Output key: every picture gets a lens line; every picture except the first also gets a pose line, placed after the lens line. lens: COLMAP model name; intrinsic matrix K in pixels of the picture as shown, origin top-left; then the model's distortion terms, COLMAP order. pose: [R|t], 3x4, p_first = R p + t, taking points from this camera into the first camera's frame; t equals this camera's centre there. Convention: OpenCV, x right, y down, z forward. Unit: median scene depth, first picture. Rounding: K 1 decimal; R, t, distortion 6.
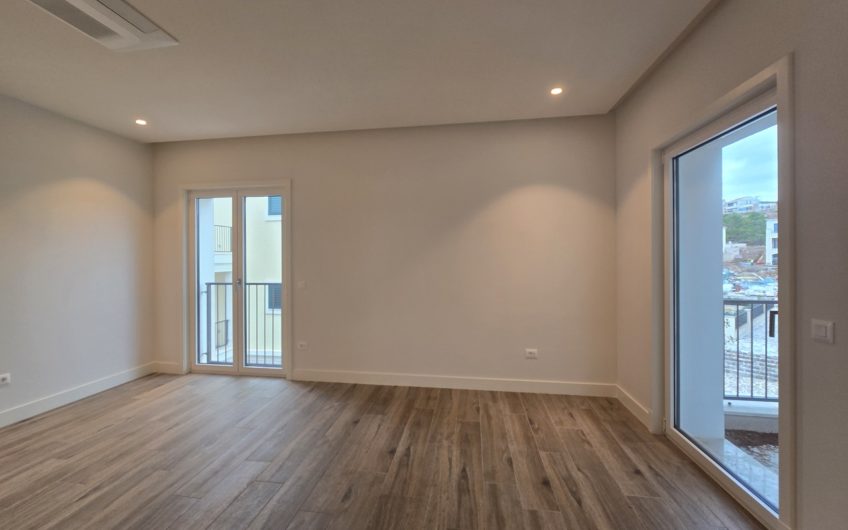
lens RADIAL K [[346.1, 0, 419.7], [0, 346.1, 258.7], [0, 0, 1]] dist [-0.002618, -0.000135]
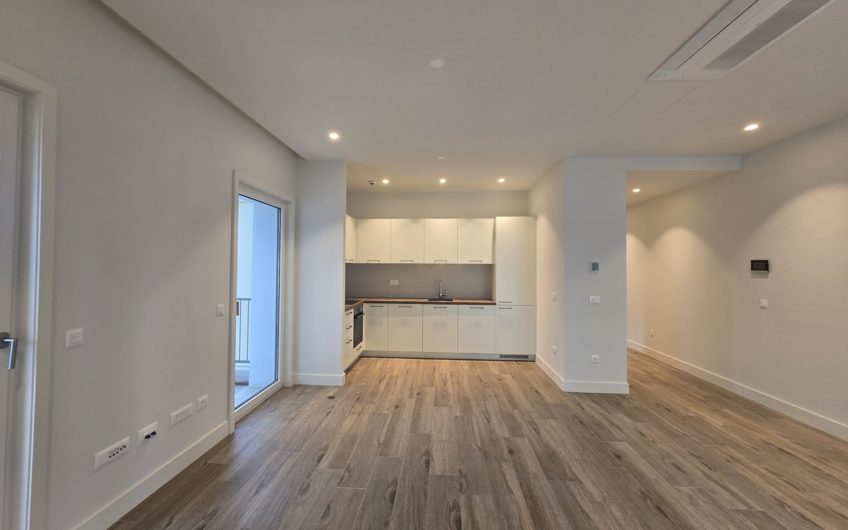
lens RADIAL K [[347.8, 0, 418.9], [0, 347.8, 258.4], [0, 0, 1]] dist [-0.003235, 0.000319]
pose [[-0.996844, -0.005777, -0.079173, 0.018841], [-0.003920, 0.999714, -0.023599, -0.020346], [0.079287, -0.023214, -0.996582, 0.927795]]
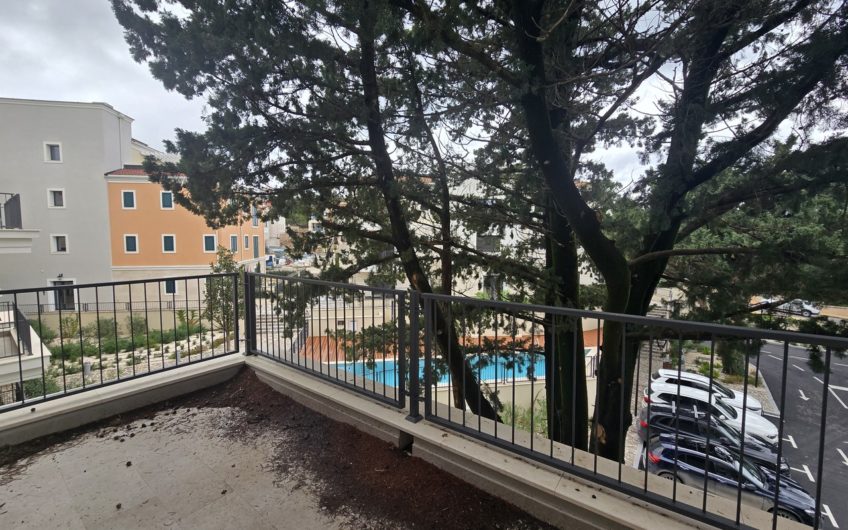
lens RADIAL K [[346.7, 0, 416.6], [0, 346.7, 258.9], [0, 0, 1]] dist [-0.007651, 0.000066]
pose [[0.480087, -0.052318, 0.875660, 0.533767], [0.001841, 0.998278, 0.058635, -0.000017], [-0.877219, -0.026537, 0.479356, -0.192083]]
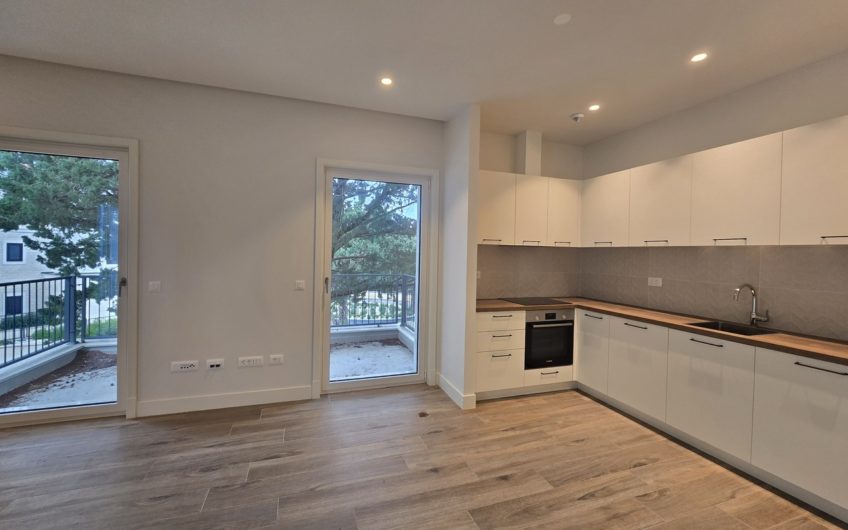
lens RADIAL K [[350.6, 0, 419.0], [0, 350.6, 256.6], [0, 0, 1]] dist [-0.003783, -0.000300]
pose [[-0.459844, -0.017862, 0.887820, -0.551294], [-0.018430, 0.999774, 0.010569, -0.008283], [-0.887808, -0.011503, -0.460070, 0.223859]]
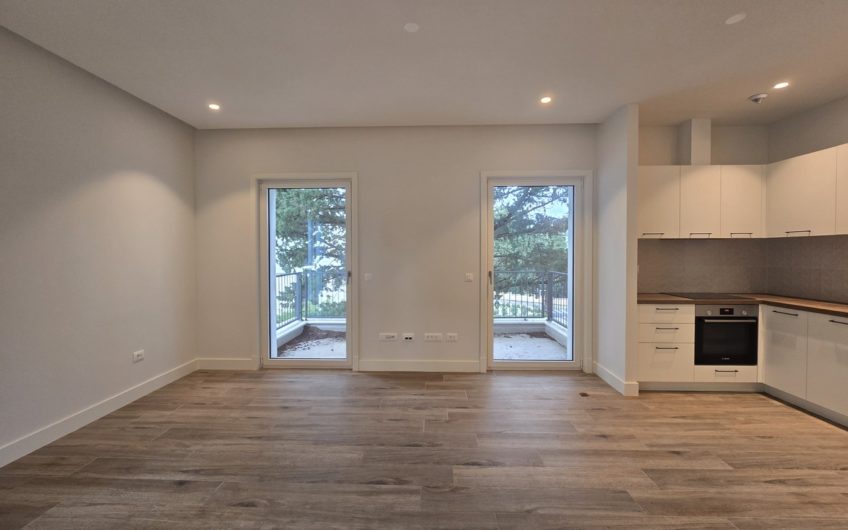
lens RADIAL K [[347.8, 0, 418.9], [0, 347.8, 258.4], [0, 0, 1]] dist [-0.003235, 0.000319]
pose [[-0.116584, -0.014043, 0.993082, -0.674653], [0.003490, 0.999888, 0.014549, 0.004861], [-0.993175, 0.005162, -0.116522, 0.366130]]
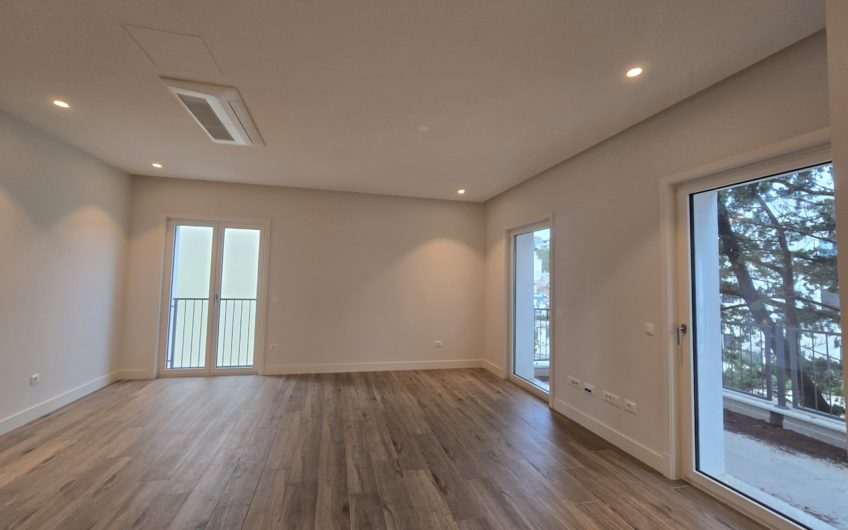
lens RADIAL K [[350.6, 0, 419.0], [0, 350.6, 256.6], [0, 0, 1]] dist [-0.003783, -0.000300]
pose [[0.925365, 0.052201, 0.375466, -0.384787], [-0.028322, 0.997225, -0.068842, -0.012476], [-0.378018, 0.053070, 0.924276, -0.478885]]
